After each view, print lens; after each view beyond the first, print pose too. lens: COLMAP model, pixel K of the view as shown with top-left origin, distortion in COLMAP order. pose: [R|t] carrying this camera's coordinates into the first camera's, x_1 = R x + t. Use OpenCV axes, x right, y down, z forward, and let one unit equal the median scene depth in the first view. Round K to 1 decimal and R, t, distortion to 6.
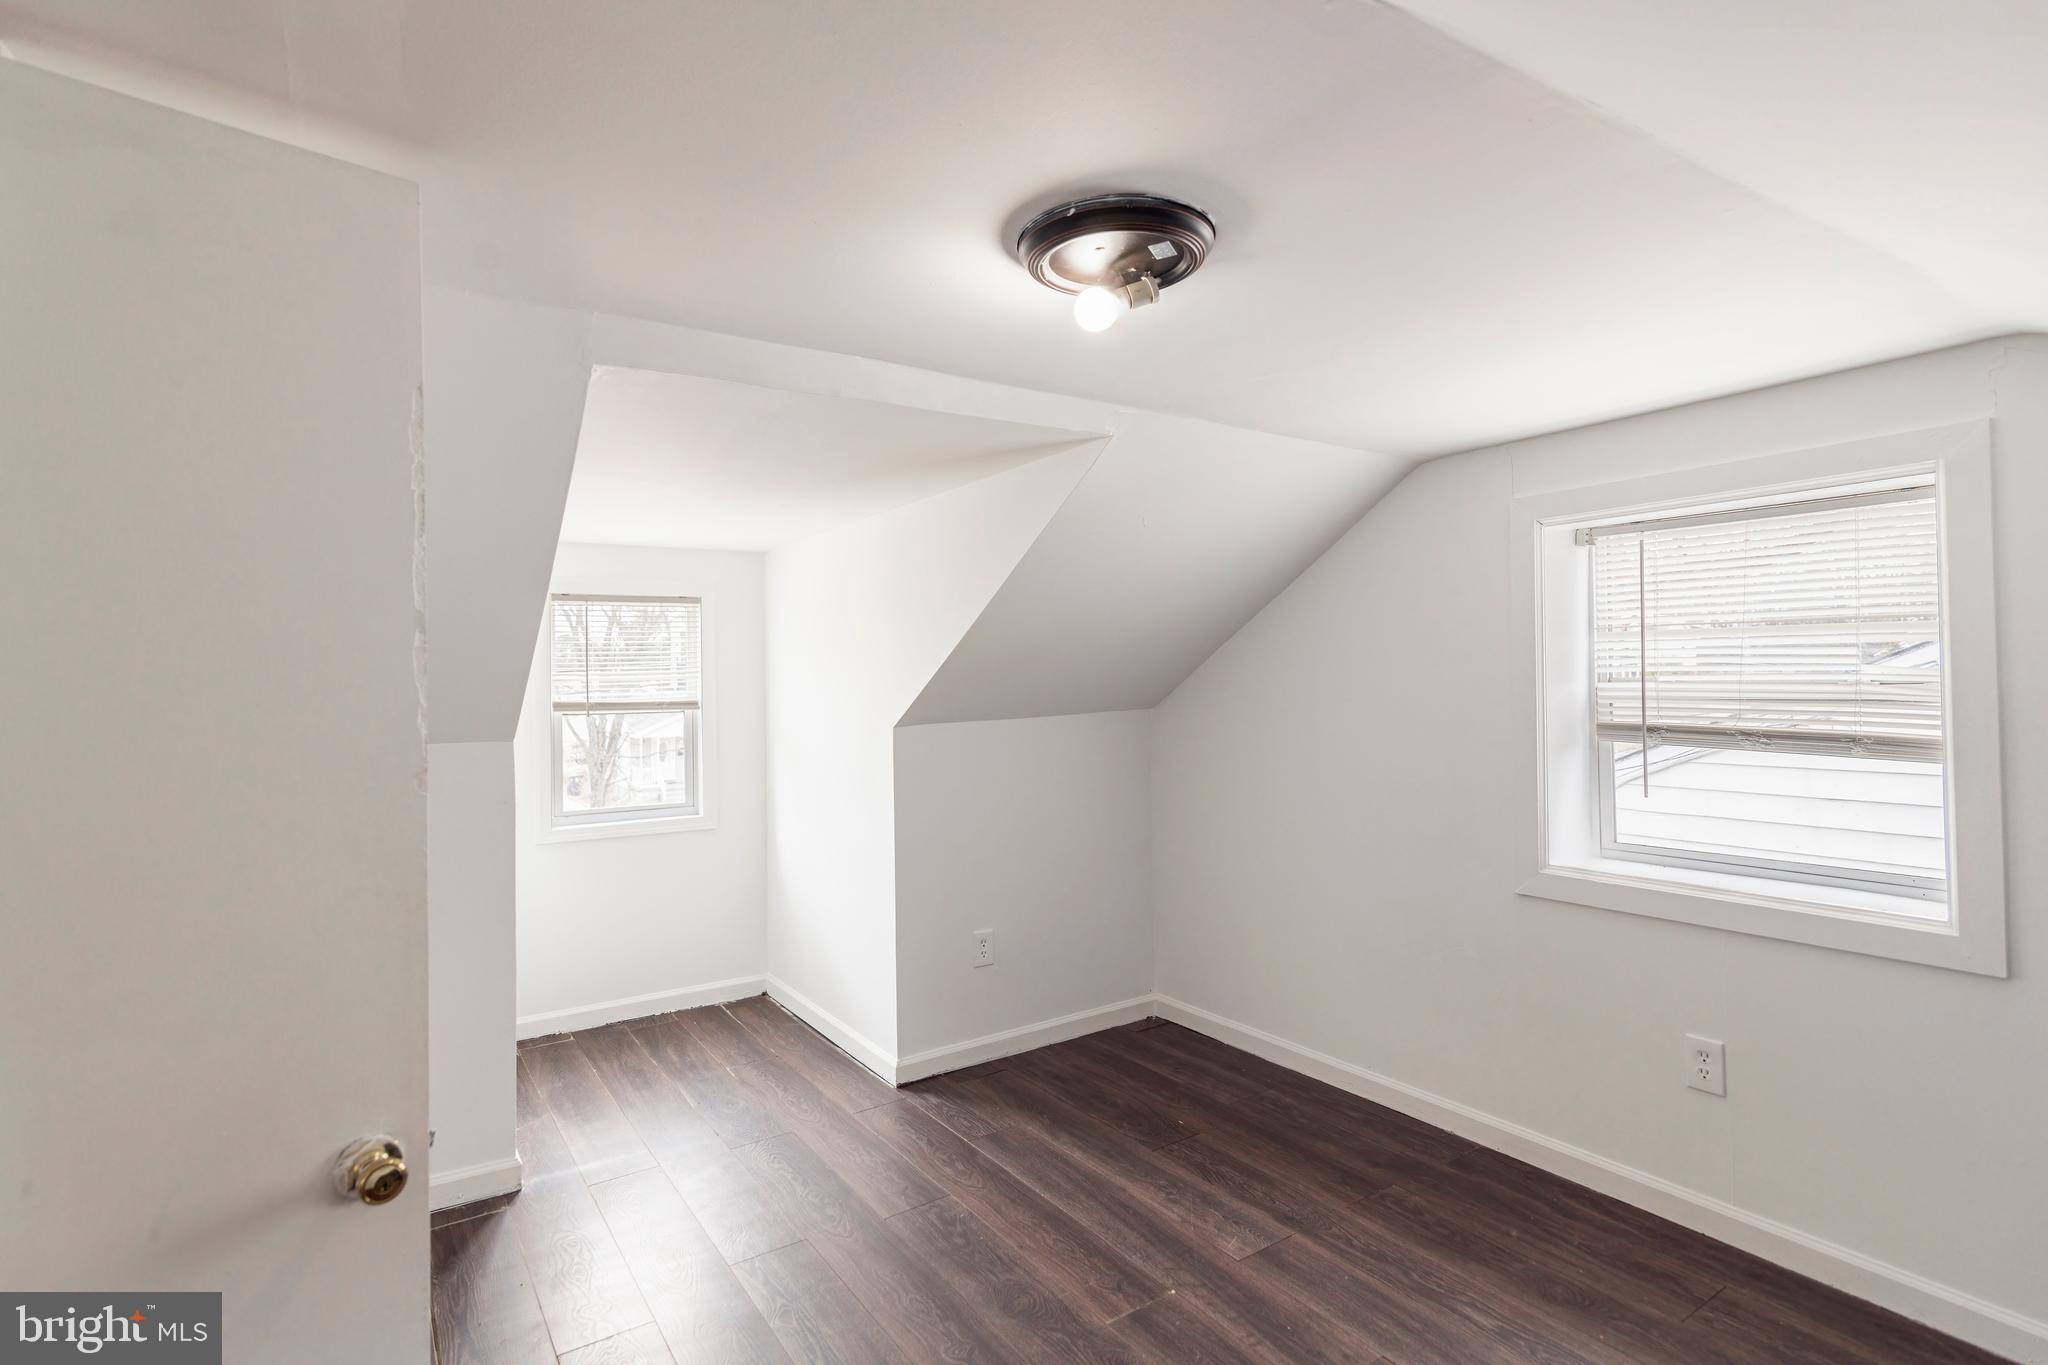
lens RADIAL K [[1006.4, 0, 1030.5], [0, 1006.4, 677.2], [0, 0, 1]] dist [0.001756, -0.000205]
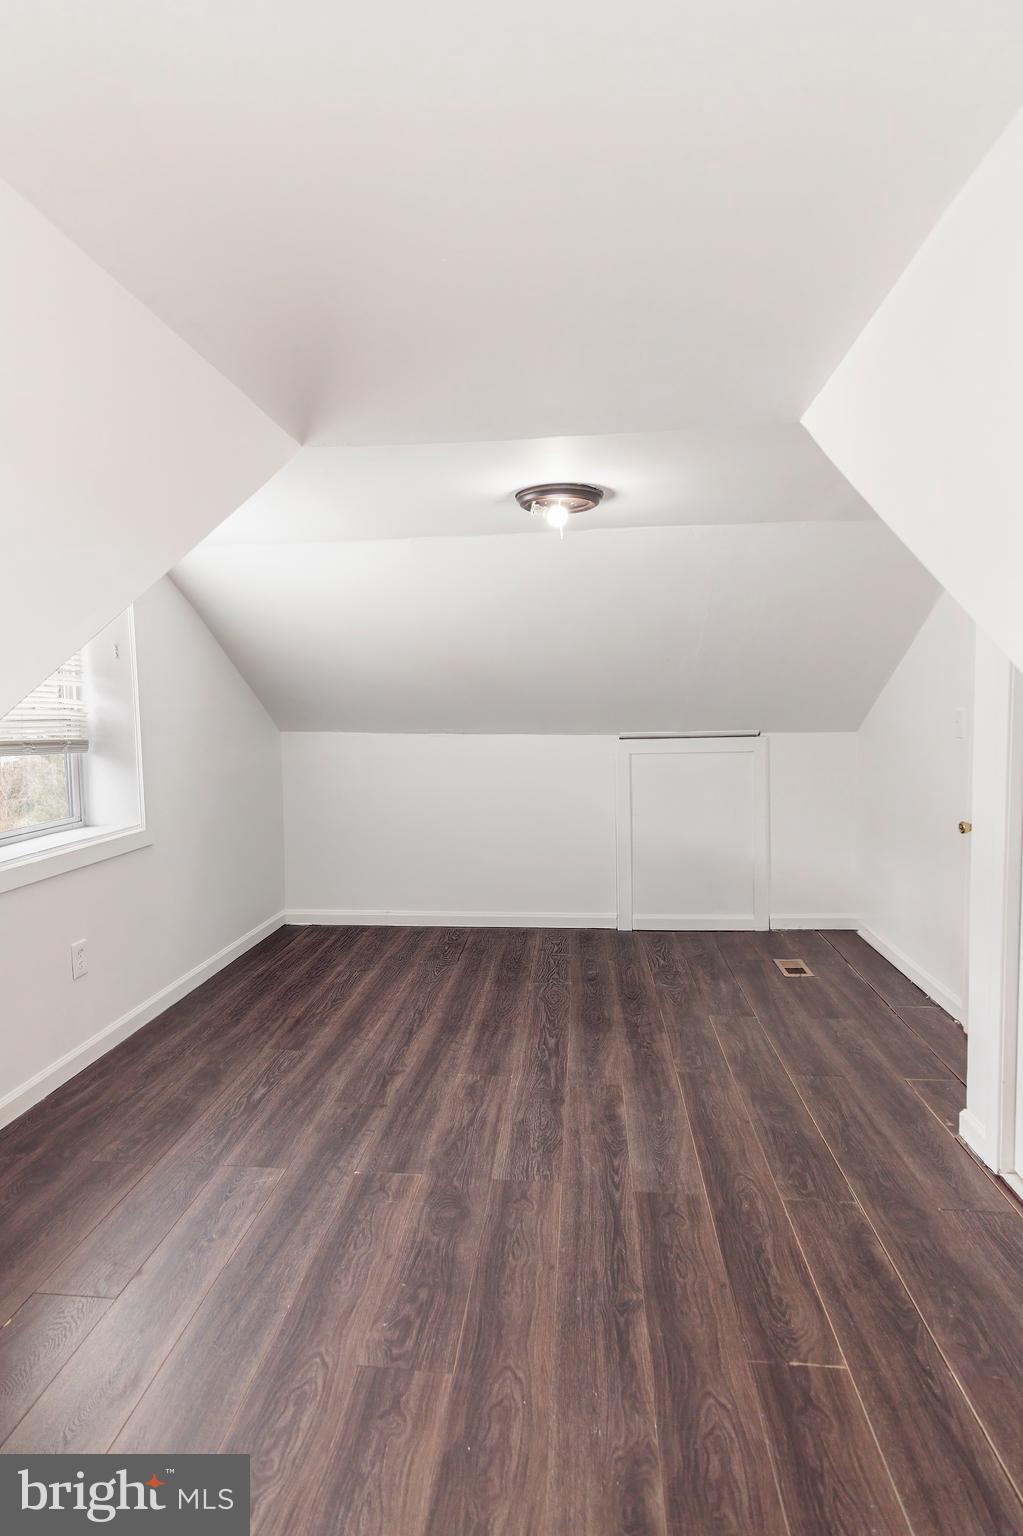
lens RADIAL K [[754.8, 0, 515.9], [0, 754.8, 768.8], [0, 0, 1]] dist [0.001756, -0.000205]
pose [[-0.764487, -0.031139, 0.643887, -0.576663], [0.015577, 0.997649, 0.066742, 0.032633], [-0.644451, 0.061053, -0.762204, 1.464451]]
